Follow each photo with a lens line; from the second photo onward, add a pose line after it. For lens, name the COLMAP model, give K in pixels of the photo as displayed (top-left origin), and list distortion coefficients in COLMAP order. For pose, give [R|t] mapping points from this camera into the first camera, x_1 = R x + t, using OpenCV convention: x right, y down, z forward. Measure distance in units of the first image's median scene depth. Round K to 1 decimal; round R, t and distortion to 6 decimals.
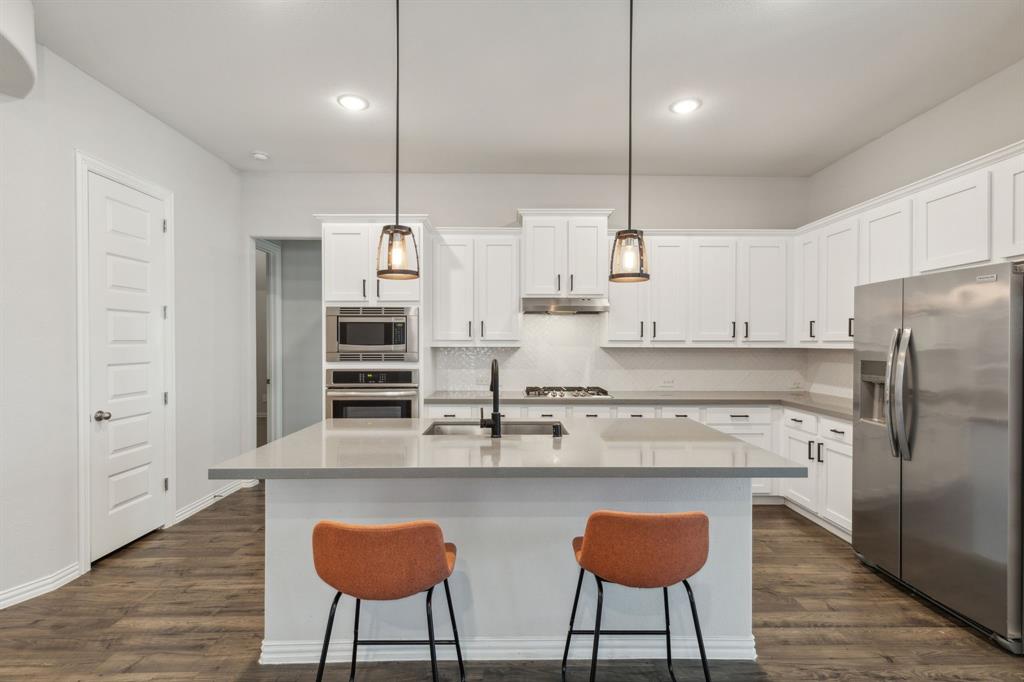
lens RADIAL K [[463.5, 0, 512.0], [0, 463.5, 341.0], [0, 0, 1]] dist [0.000865, 0.000103]
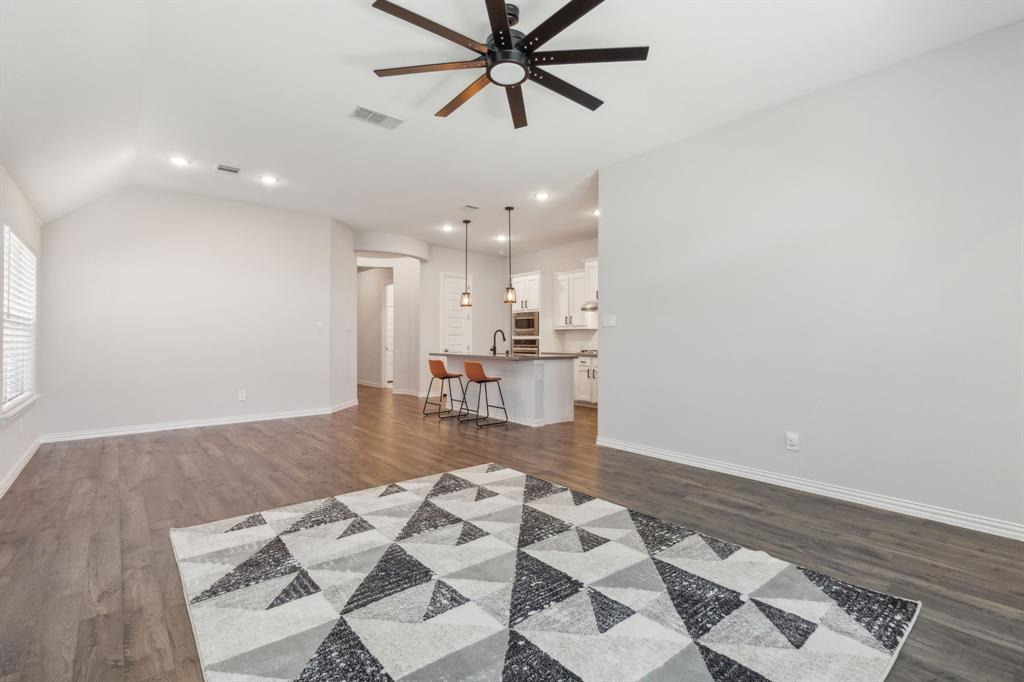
lens RADIAL K [[437.1, 0, 512.0], [0, 437.1, 341.0], [0, 0, 1]] dist [0.000139, 0.000015]
pose [[0.648761, 0.001254, -0.760991, 1.347402], [0.004374, 0.999976, 0.005377, 0.059172], [0.760980, -0.006817, 0.648740, -0.494643]]
